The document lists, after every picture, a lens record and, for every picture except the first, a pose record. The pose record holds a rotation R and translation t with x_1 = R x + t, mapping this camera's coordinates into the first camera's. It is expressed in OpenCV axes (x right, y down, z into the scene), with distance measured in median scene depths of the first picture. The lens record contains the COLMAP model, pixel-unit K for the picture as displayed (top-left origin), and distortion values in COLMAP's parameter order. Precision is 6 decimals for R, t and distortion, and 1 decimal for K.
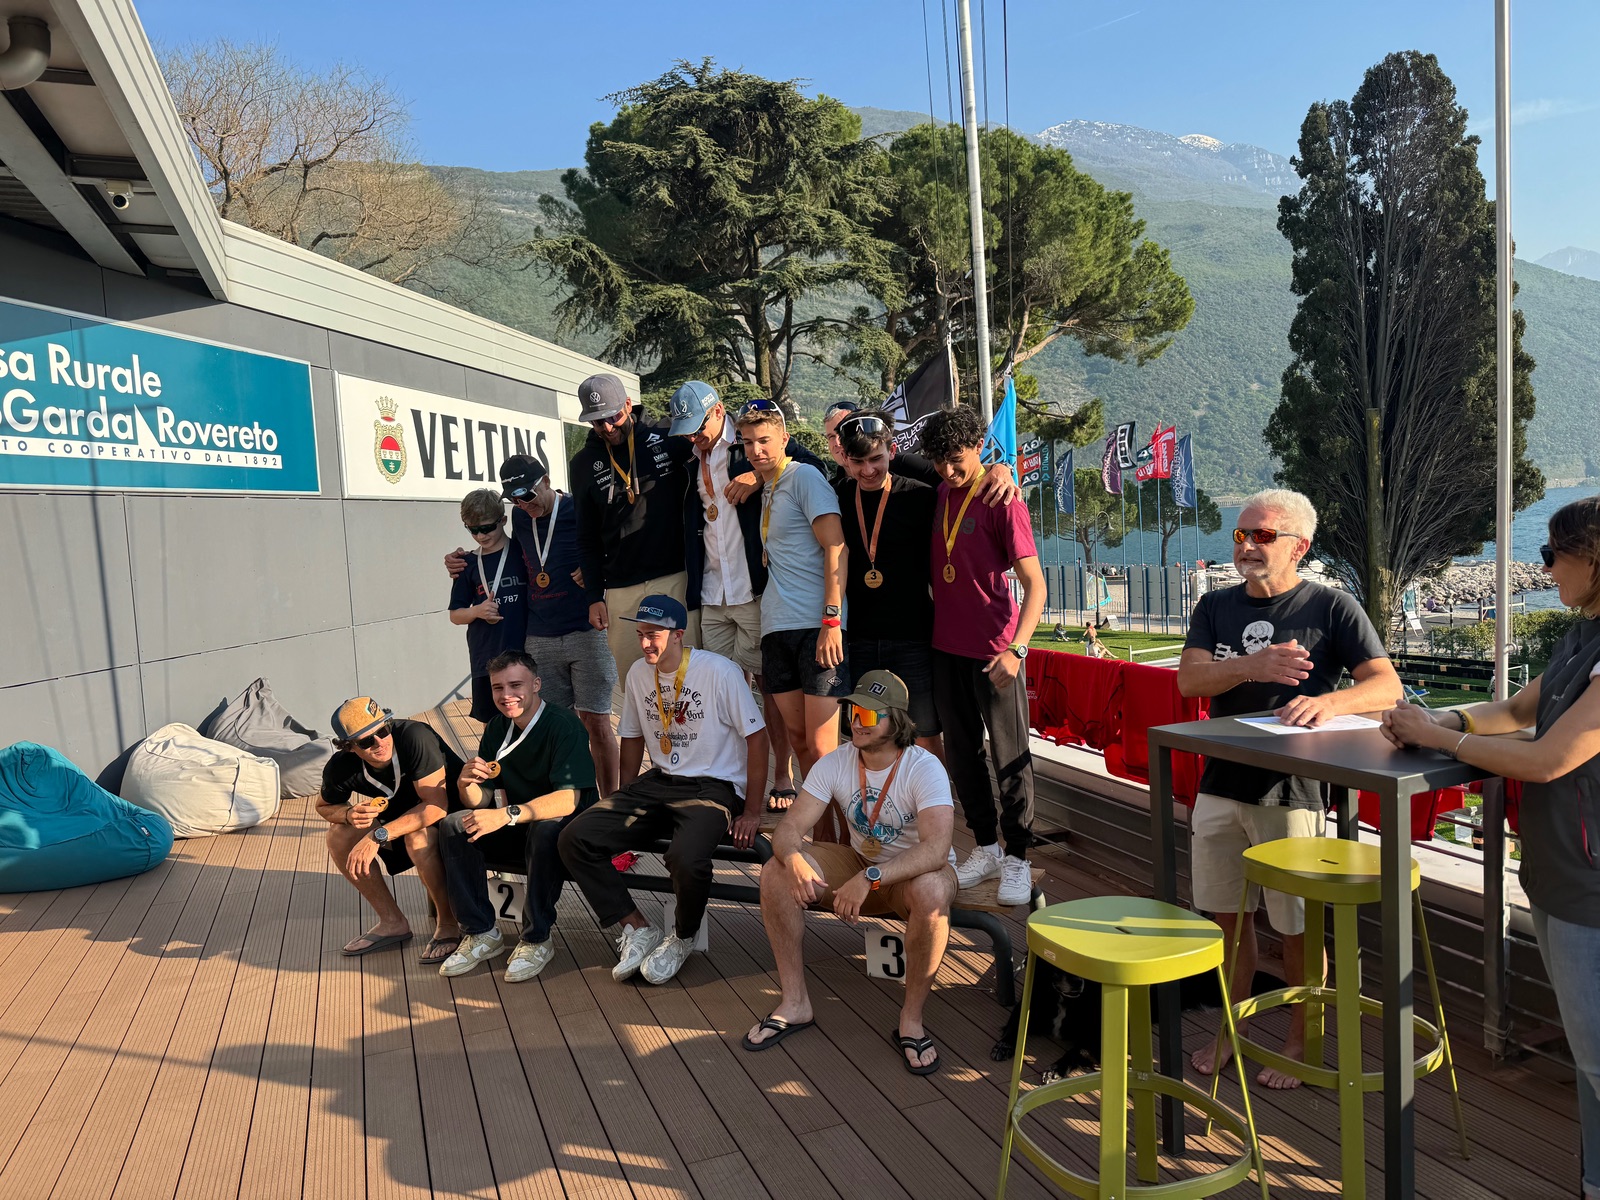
lens RADIAL K [[1108.2, 0, 808.8], [0, 1108.2, 607.5], [0, 0, 1]] dist [0.135601, -0.251576]
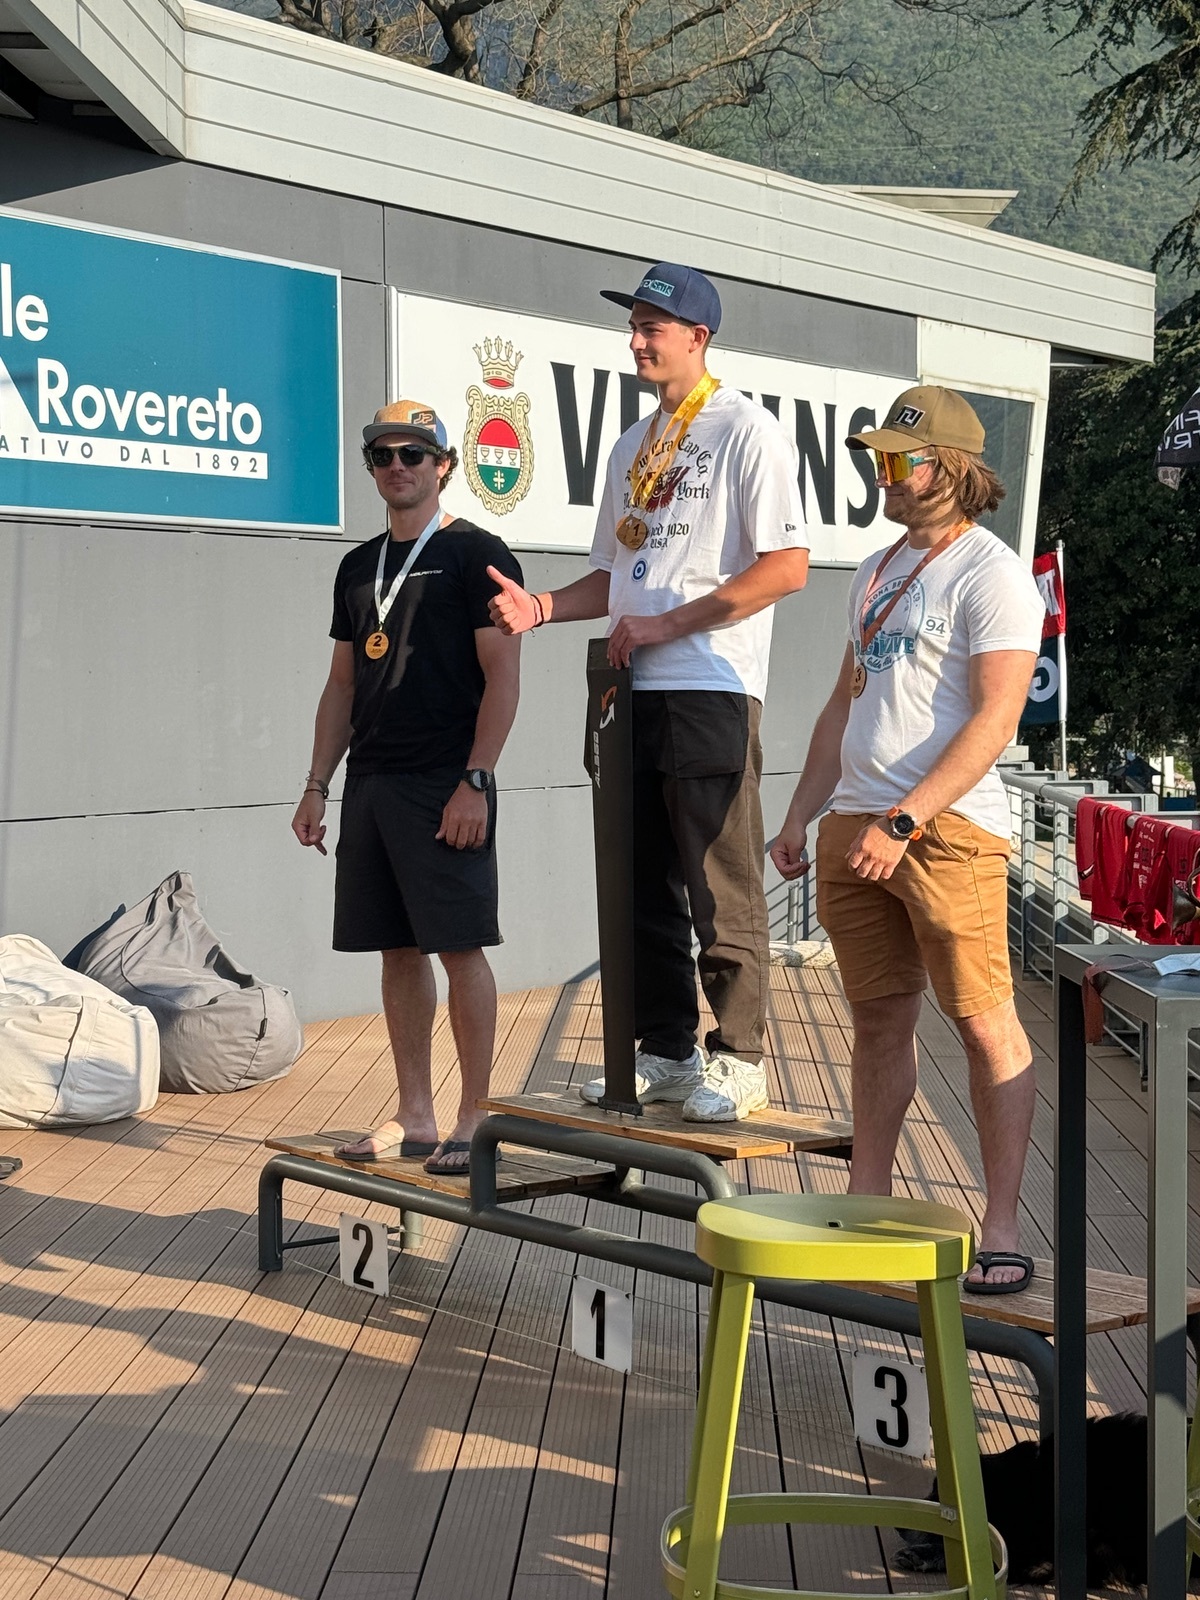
lens RADIAL K [[2906.7, 0, 600.0], [0, 2906.7, 800.0], [0, 0, 1]] dist [0.120586, 0.027169]
pose [[0.911200, 0.068445, -0.406239, 0.092902], [-0.076329, 0.997078, -0.003214, 0.006905], [0.404832, 0.033936, 0.913761, -0.064851]]
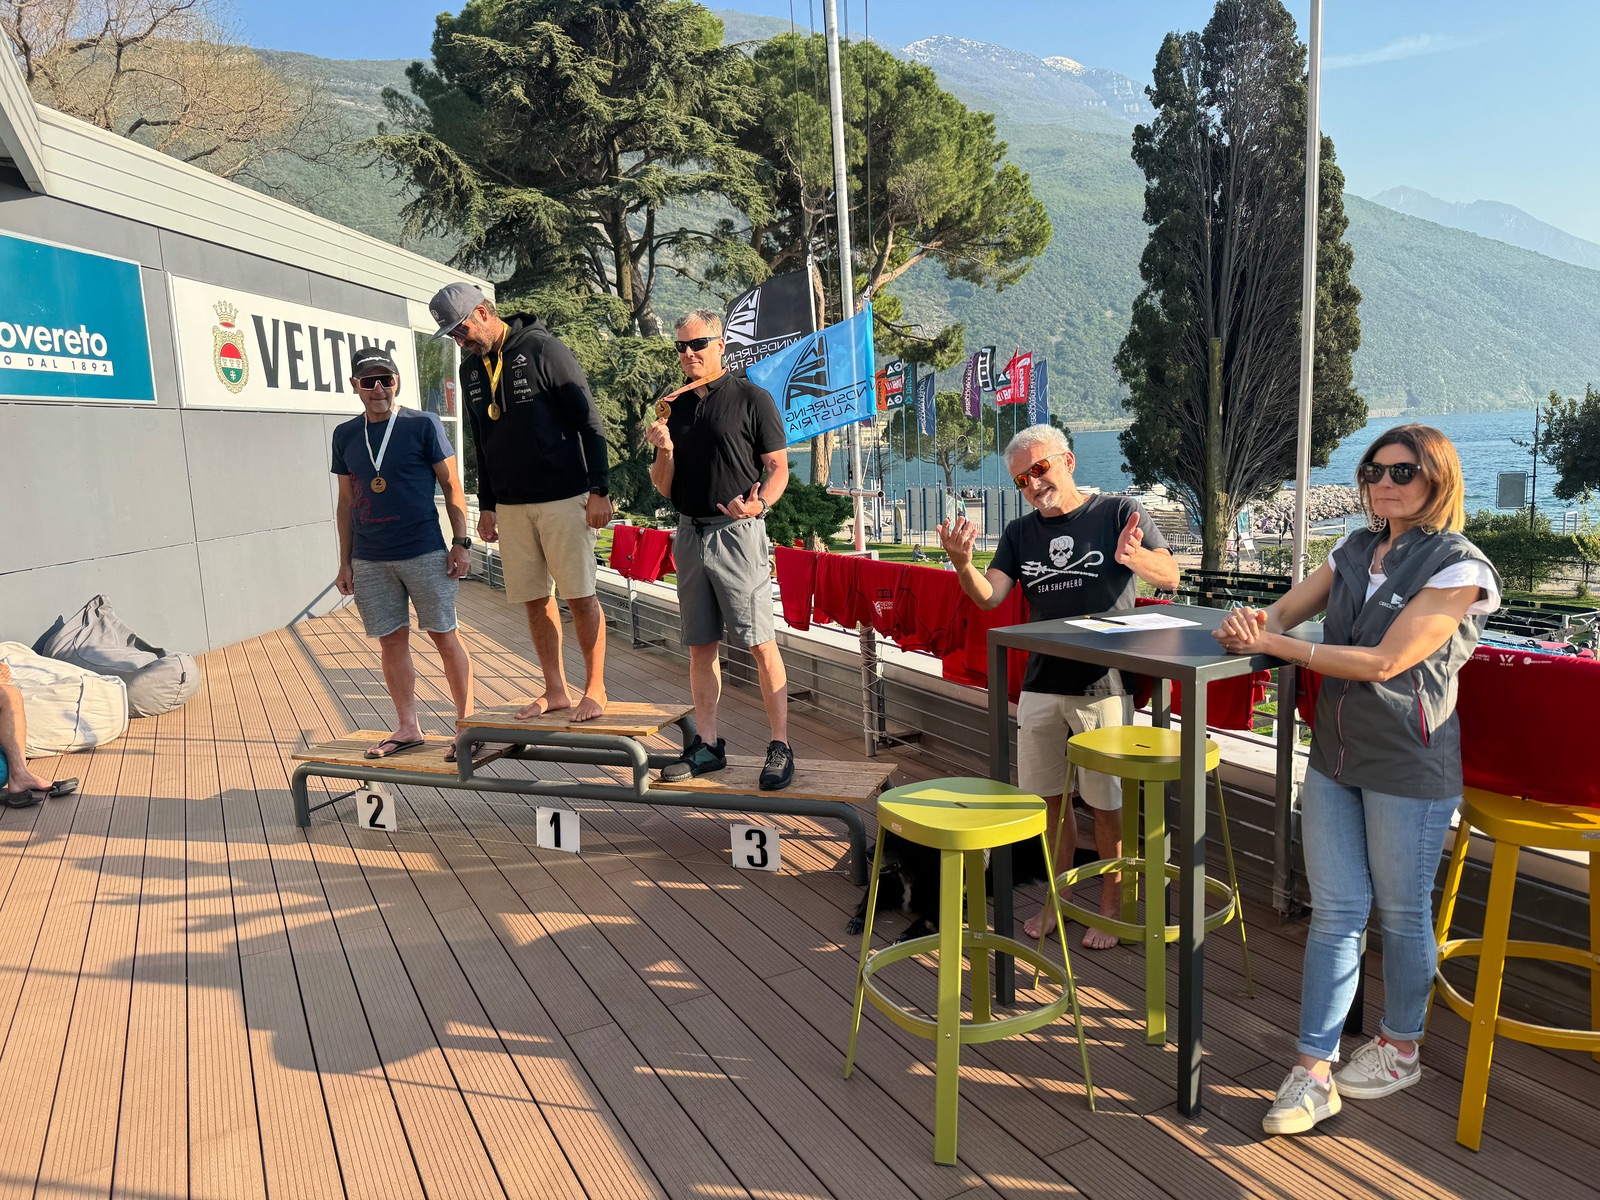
lens RADIAL K [[1119.3, 0, 806.9], [0, 1119.3, 594.9], [0, 0, 1]] dist [0.079127, -0.101641]
pose [[0.992973, -0.003847, 0.118277, -0.000720], [-0.003094, 0.998286, 0.058441, 0.001321], [-0.118299, -0.058396, 0.991259, -0.010303]]
